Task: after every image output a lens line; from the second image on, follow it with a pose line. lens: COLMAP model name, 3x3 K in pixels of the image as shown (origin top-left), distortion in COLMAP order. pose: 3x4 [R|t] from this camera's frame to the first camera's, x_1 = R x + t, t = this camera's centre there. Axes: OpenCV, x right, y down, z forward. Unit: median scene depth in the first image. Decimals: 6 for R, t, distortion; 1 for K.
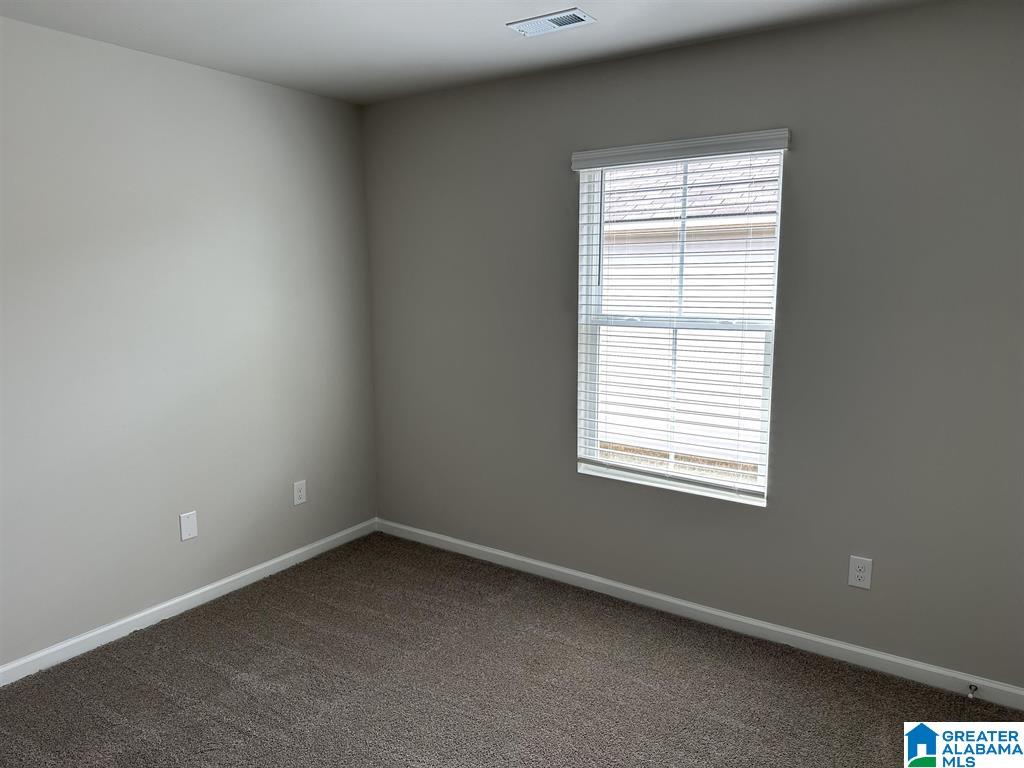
lens RADIAL K [[724.2, 0, 512.0], [0, 724.2, 384.0], [0, 0, 1]] dist [0.024125, -0.074890]
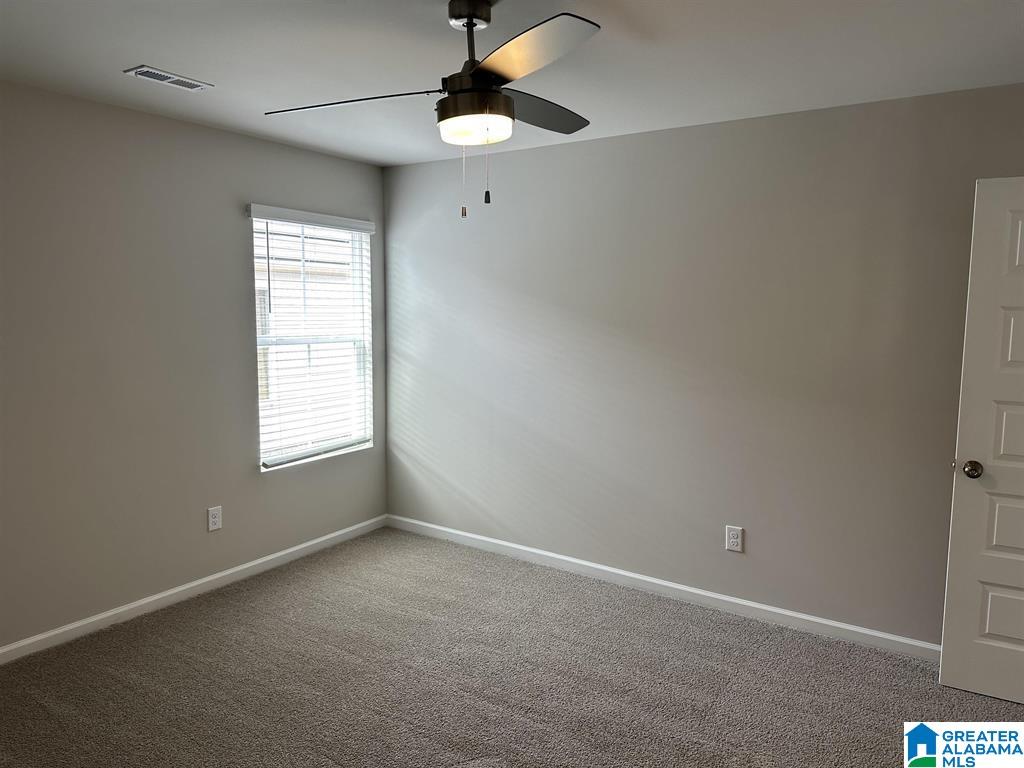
lens RADIAL K [[724.2, 0, 512.0], [0, 724.2, 384.0], [0, 0, 1]] dist [0.024125, -0.074890]
pose [[-0.082291, -0.107842, 0.990756, -1.085281], [0.131799, 0.984219, 0.118077, -0.102931], [-0.987855, 0.140298, -0.066779, 0.655423]]
